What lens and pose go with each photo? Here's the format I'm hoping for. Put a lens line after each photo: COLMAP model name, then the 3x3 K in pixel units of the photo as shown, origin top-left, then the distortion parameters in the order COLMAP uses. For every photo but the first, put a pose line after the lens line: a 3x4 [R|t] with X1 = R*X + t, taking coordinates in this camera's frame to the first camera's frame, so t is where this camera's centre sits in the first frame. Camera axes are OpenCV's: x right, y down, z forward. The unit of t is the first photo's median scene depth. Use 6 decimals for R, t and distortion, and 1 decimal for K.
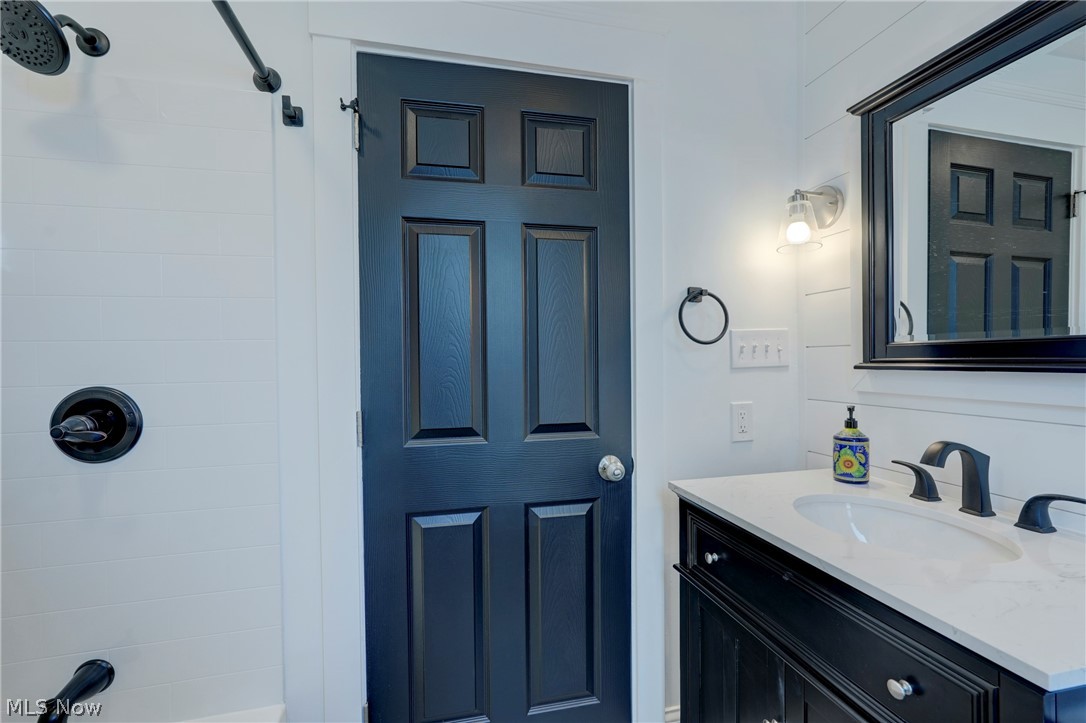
lens RADIAL K [[474.0, 0, 543.0], [0, 474.0, 361.5], [0, 0, 1]] dist [-0.017096, 0.009180]
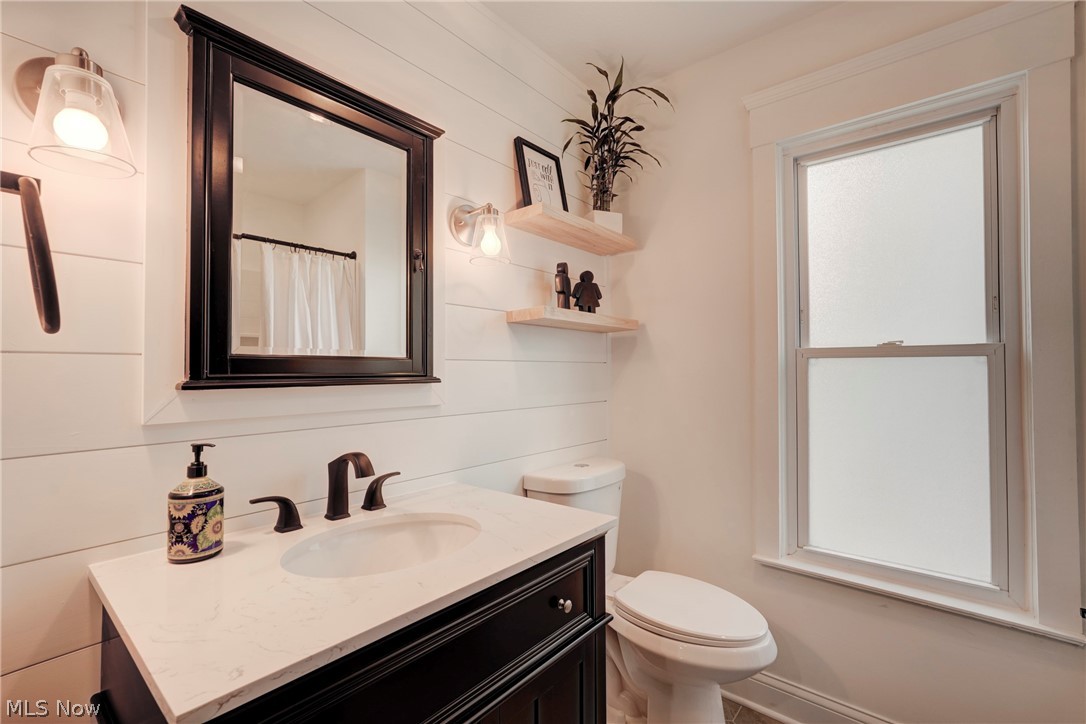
lens RADIAL K [[474.0, 0, 543.0], [0, 474.0, 362.0], [0, 0, 1]] dist [-0.017096, 0.009180]
pose [[-0.593369, 0.026466, 0.804495, -0.207923], [0.018065, 0.999645, -0.019562, -0.001771], [-0.804728, 0.002926, -0.593637, 1.112668]]
